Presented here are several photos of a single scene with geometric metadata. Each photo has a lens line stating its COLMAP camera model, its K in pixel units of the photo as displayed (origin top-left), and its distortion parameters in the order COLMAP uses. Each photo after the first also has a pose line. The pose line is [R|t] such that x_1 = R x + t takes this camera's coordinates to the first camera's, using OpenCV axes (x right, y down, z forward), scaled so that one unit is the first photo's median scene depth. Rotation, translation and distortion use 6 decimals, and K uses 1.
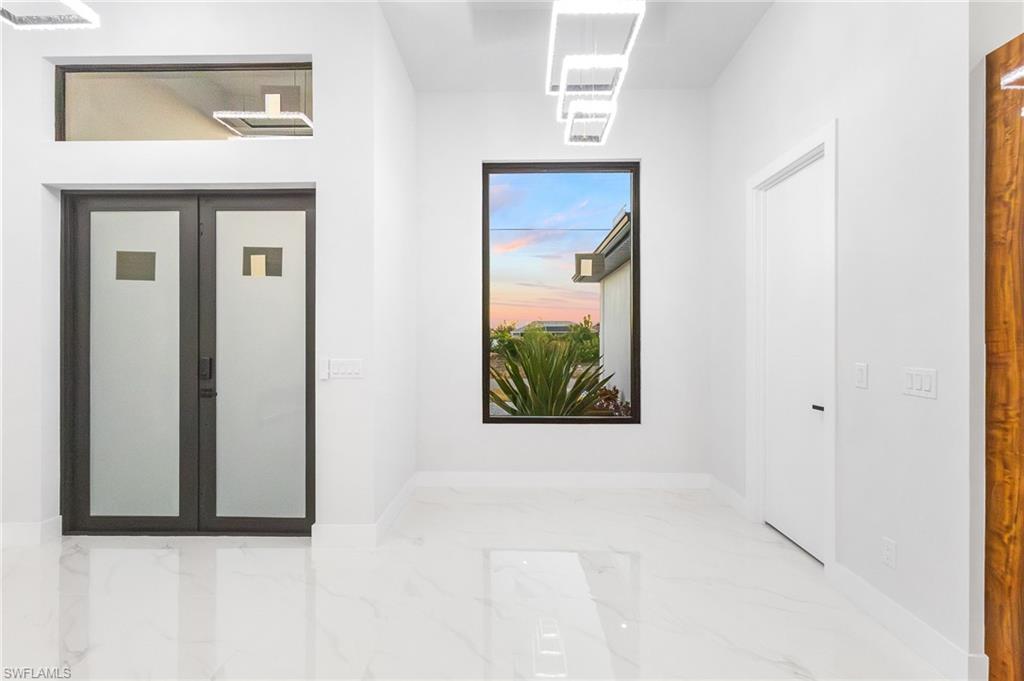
lens RADIAL K [[480.2, 0, 510.0], [0, 480.2, 339.6], [0, 0, 1]] dist [0.002740, -0.000312]
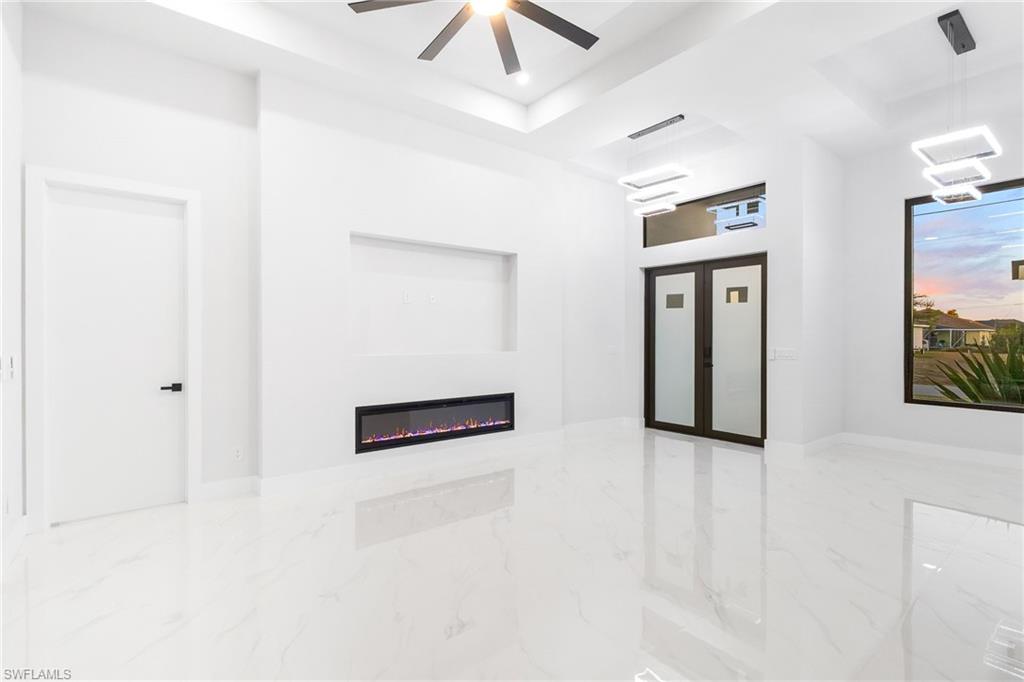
lens RADIAL K [[480.2, 0, 510.0], [0, 480.2, 340.1], [0, 0, 1]] dist [0.002740, -0.000312]
pose [[0.632875, 0.003845, -0.774245, 0.359151], [0.000275, 0.999986, 0.005191, 0.001195], [0.774254, -0.003498, 0.632865, -0.834172]]
